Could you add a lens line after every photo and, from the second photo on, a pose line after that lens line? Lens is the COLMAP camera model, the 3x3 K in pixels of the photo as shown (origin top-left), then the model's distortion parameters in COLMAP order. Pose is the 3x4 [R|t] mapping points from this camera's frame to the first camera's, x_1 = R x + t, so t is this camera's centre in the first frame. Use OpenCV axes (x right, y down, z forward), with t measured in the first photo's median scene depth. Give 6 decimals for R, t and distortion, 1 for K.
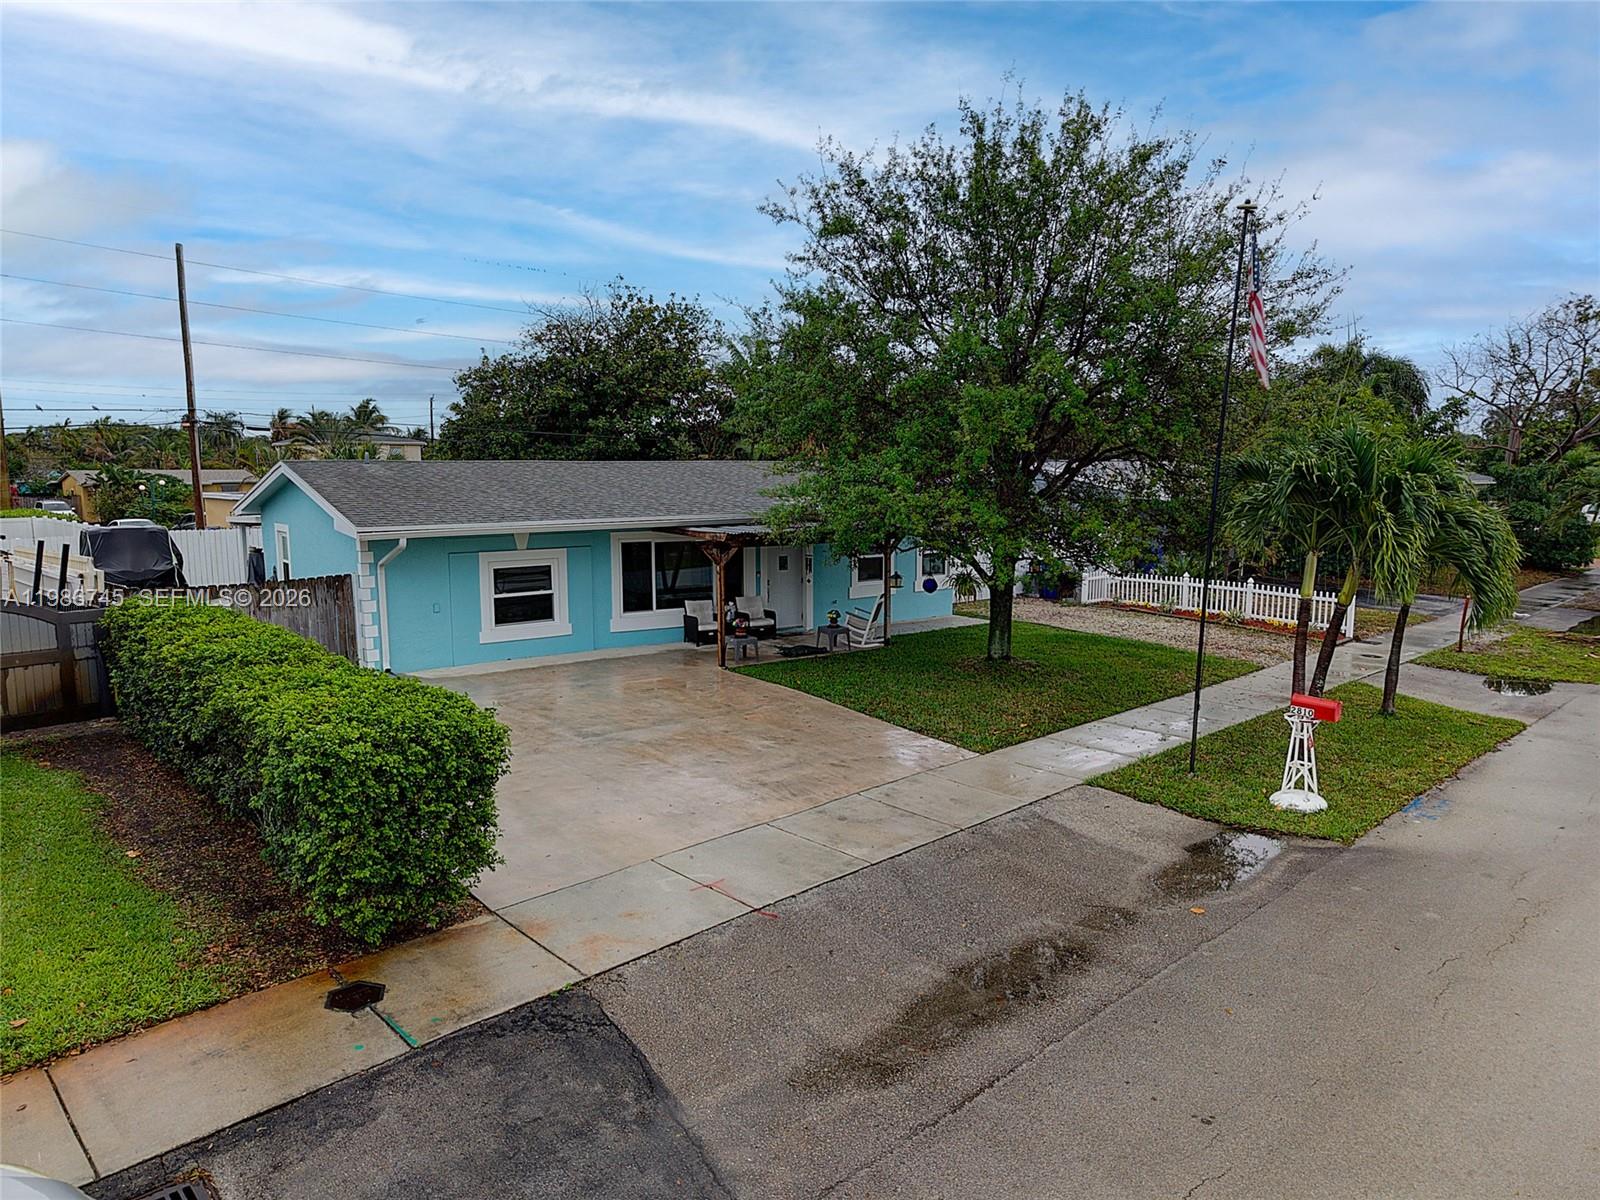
lens RADIAL K [[1068.2, 0, 795.5], [0, 1068.2, 605.8], [0, 0, 1]] dist [0.028013, -0.028902]
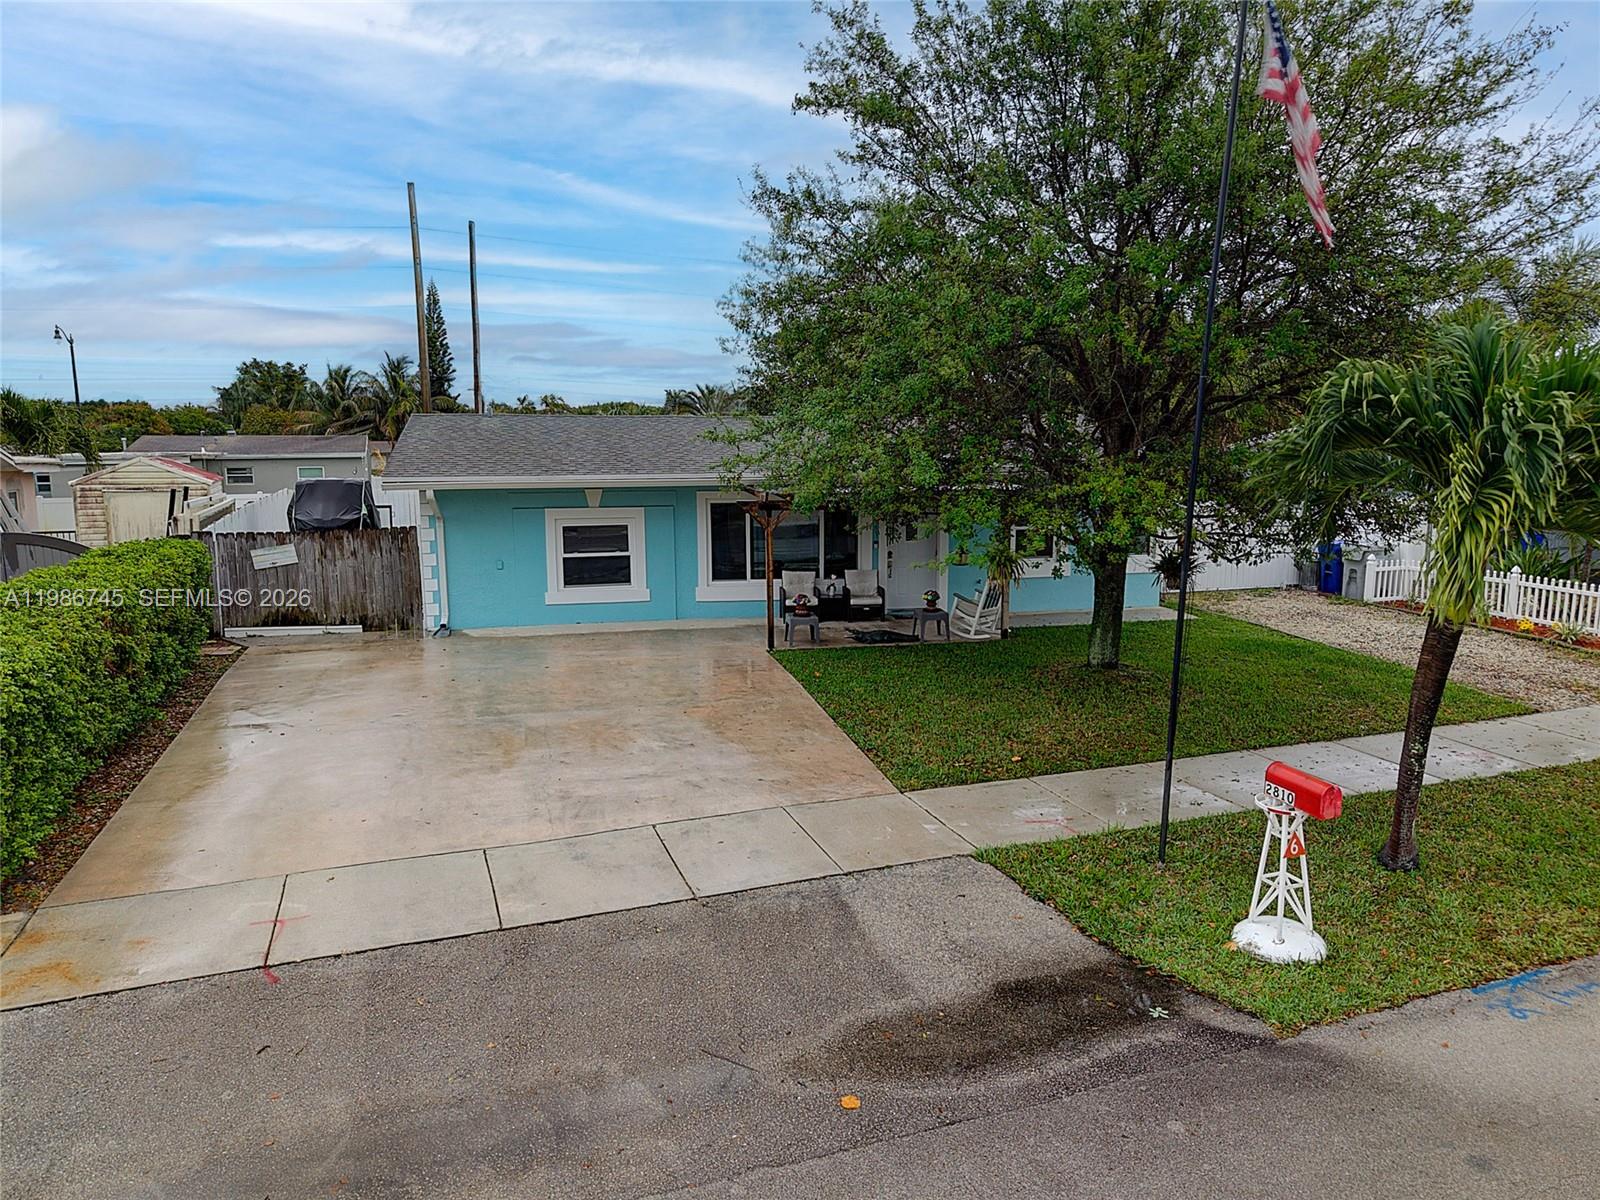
lens RADIAL K [[1068.2, 0, 797.2], [0, 1068.2, 601.4], [0, 0, 1]] dist [0.028013, -0.028902]
pose [[0.916284, 0.059558, -0.396077, 0.286855], [-0.050503, 0.998170, 0.033262, -0.010415], [0.397333, -0.010474, 0.917615, 0.213640]]
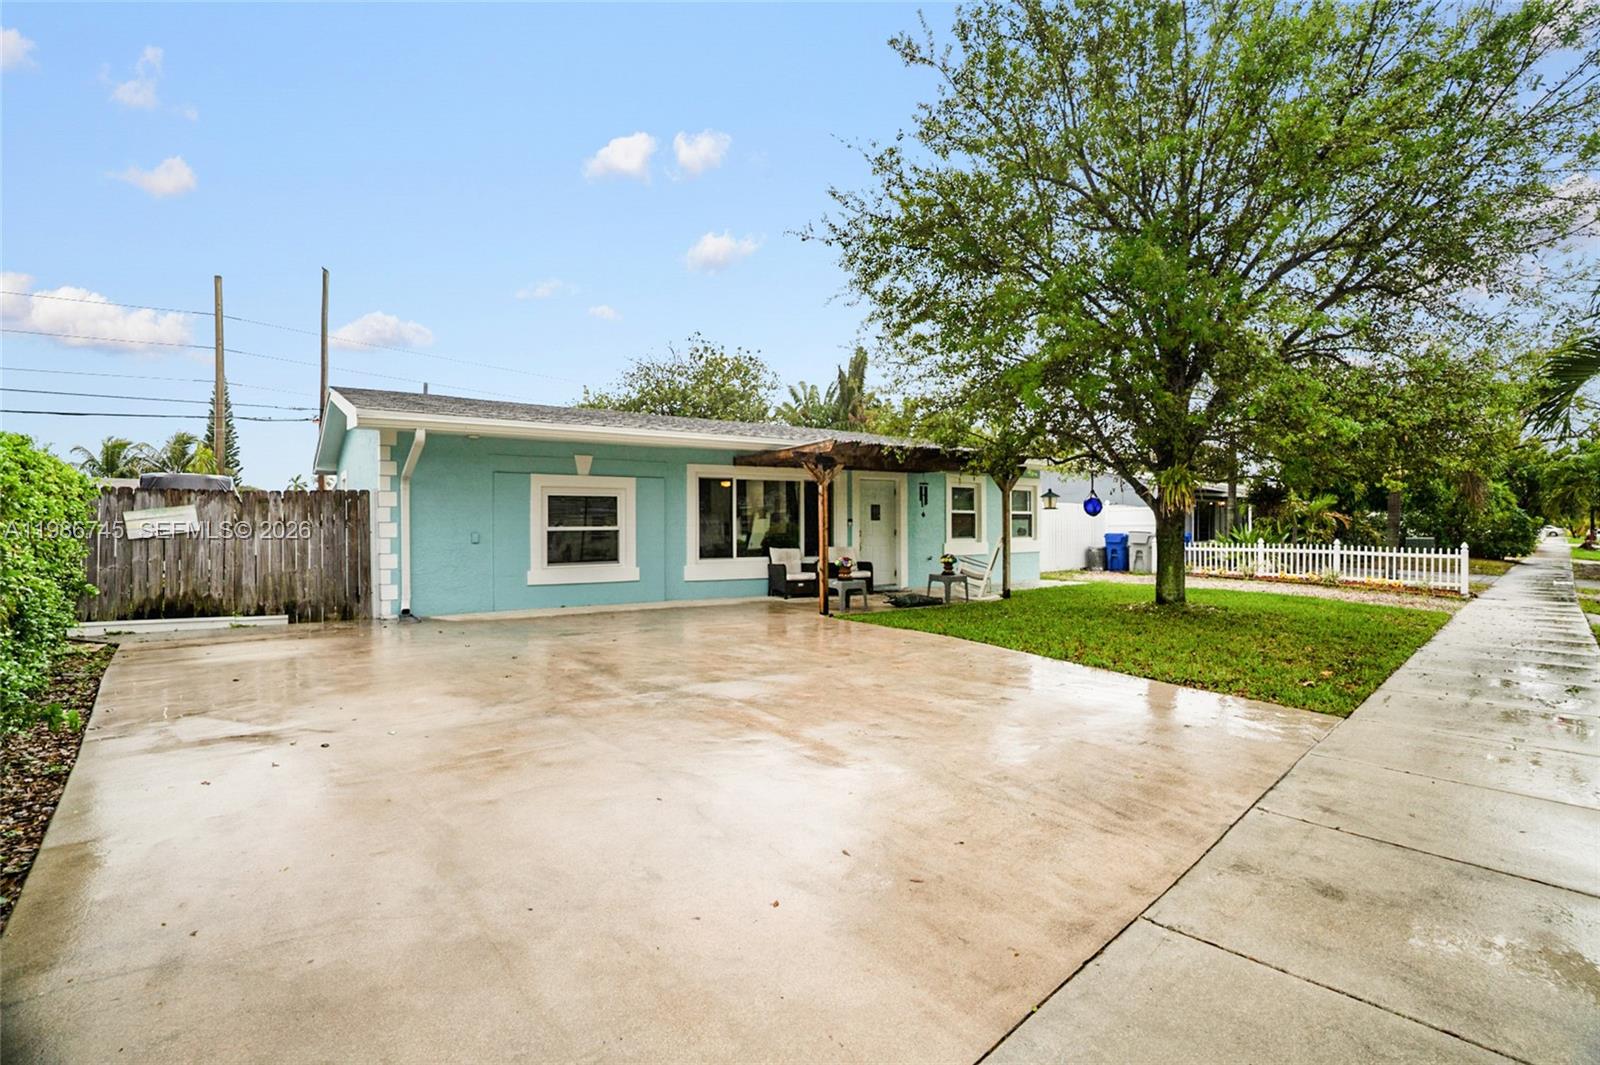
lens RADIAL K [[735.3, 0, 799.0], [0, 735.3, 525.1], [0, 0, 1]] dist [-0.054509, 0.008827]
pose [[0.999888, -0.000723, -0.014963, -0.078710], [-0.001300, 0.990883, -0.134722, 0.064533], [0.014924, 0.134726, 0.990770, 0.442953]]
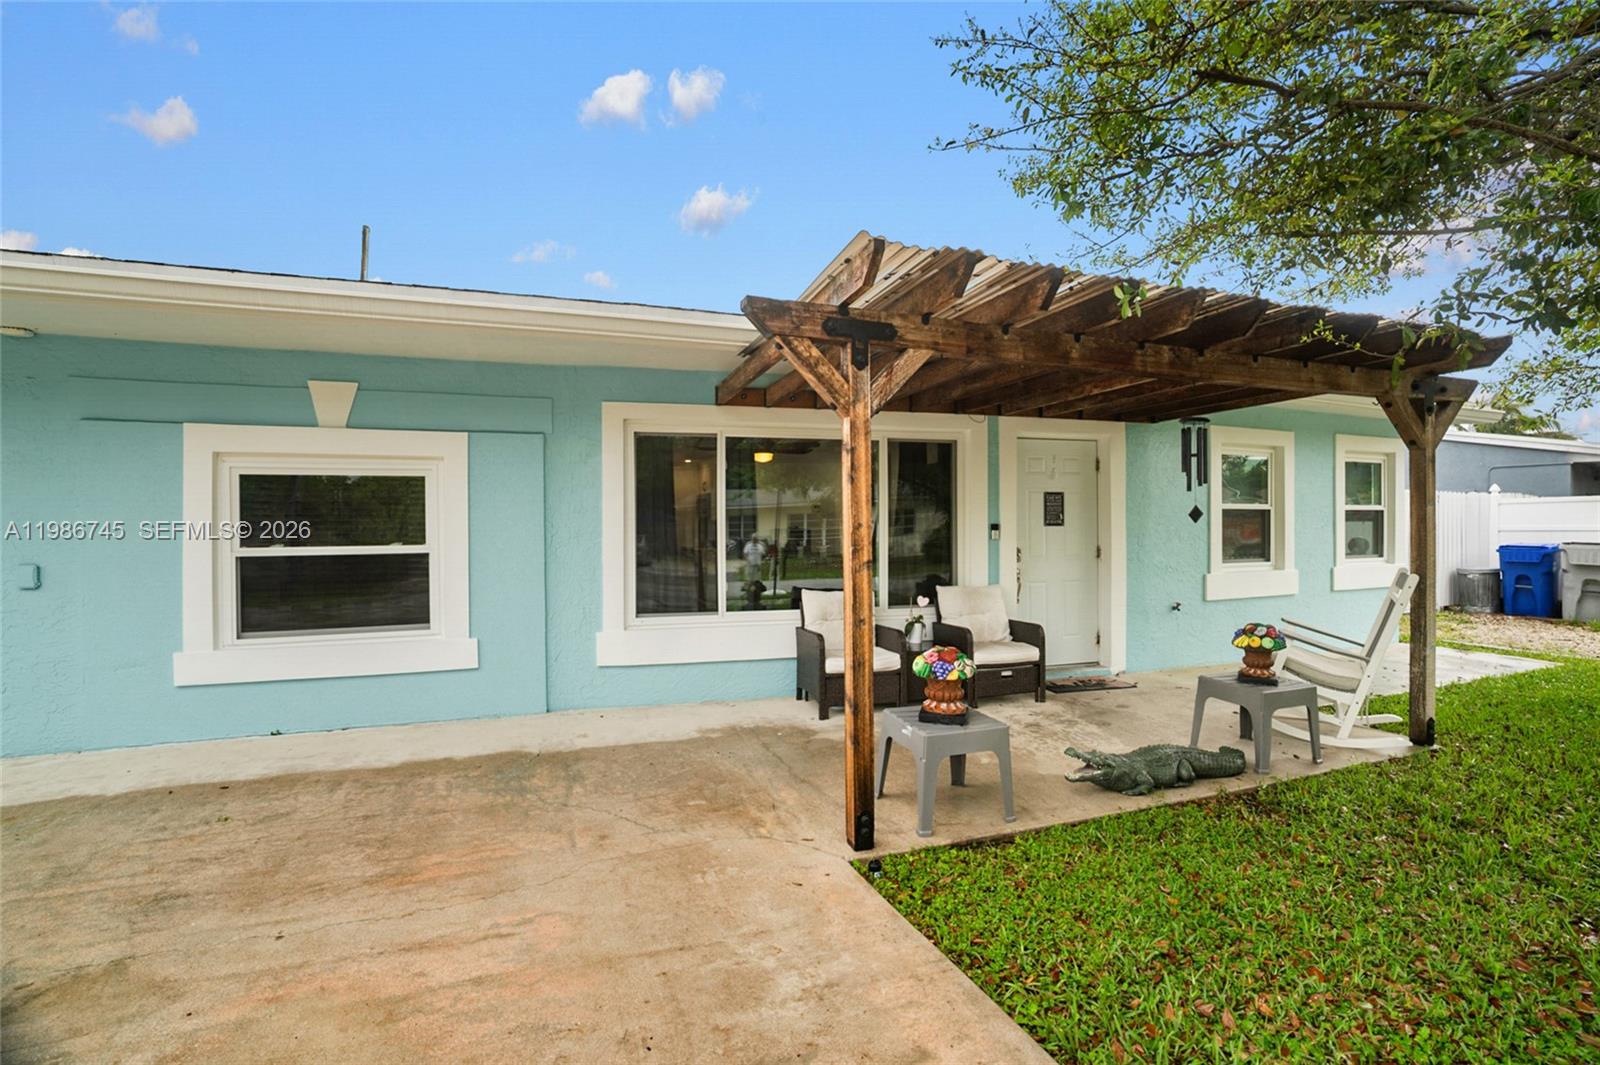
lens RADIAL K [[735.3, 0, 805.3], [0, 735.3, 517.5], [0, 0, 1]] dist [-0.054509, 0.008827]
pose [[0.967685, -0.006024, -0.252091, -0.038880], [-0.030212, 0.989744, -0.139624, 0.007110], [0.250346, 0.142728, 0.957578, 0.820989]]
